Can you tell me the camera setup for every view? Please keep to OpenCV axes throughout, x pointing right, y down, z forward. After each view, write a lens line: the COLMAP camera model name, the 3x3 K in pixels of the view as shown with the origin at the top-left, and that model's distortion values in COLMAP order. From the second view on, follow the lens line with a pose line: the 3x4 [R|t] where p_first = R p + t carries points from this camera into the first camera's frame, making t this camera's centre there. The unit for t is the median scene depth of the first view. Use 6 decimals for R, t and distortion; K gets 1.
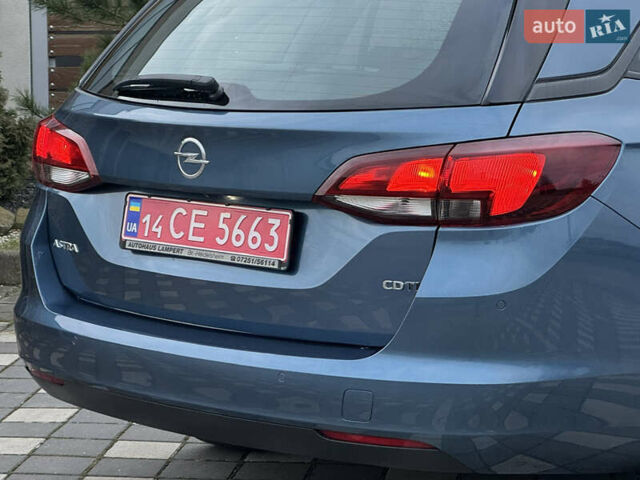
lens RADIAL K [[1989.9, 0, 312.3], [0, 1989.9, 238.8], [0, 0, 1]] dist [-0.529541, 15.658370]
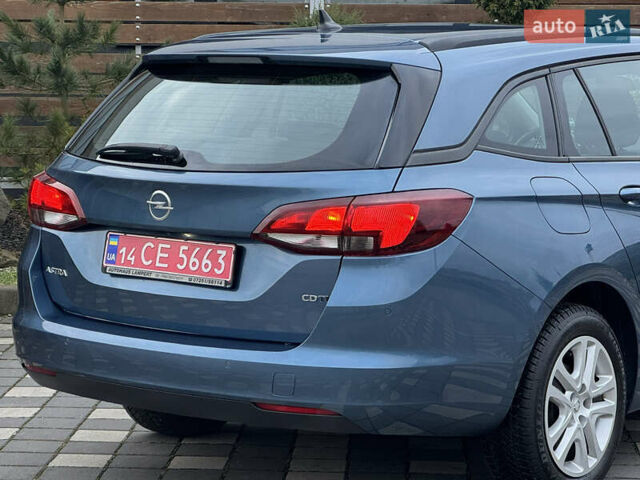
lens RADIAL K [[1989.9, 0, 312.3], [0, 1989.9, 238.8], [0, 0, 1]] dist [-0.529541, 15.658370]
pose [[0.997521, 0.007637, 0.069947, -0.051700], [-0.005731, 0.999608, -0.027403, 0.018855], [-0.070129, 0.026935, 0.997174, -0.363876]]
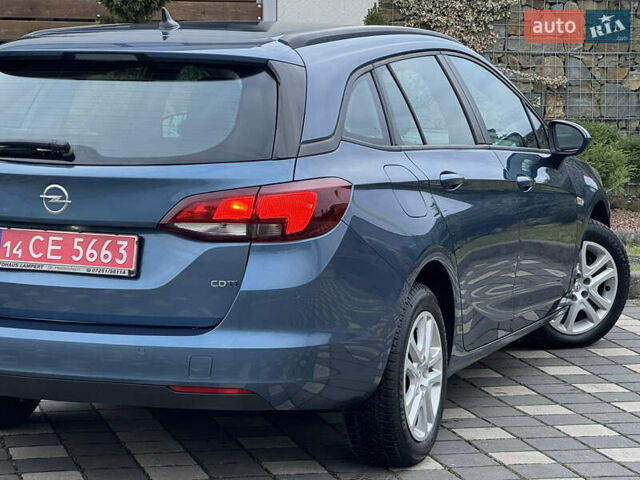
lens RADIAL K [[1989.9, 0, 312.3], [0, 1989.9, 238.8], [0, 0, 1]] dist [-0.529541, 15.658370]
pose [[0.932287, -0.020877, 0.361117, -0.396862], [0.030140, 0.999345, -0.020037, 0.020484], [-0.360462, 0.029564, 0.932305, -0.363143]]
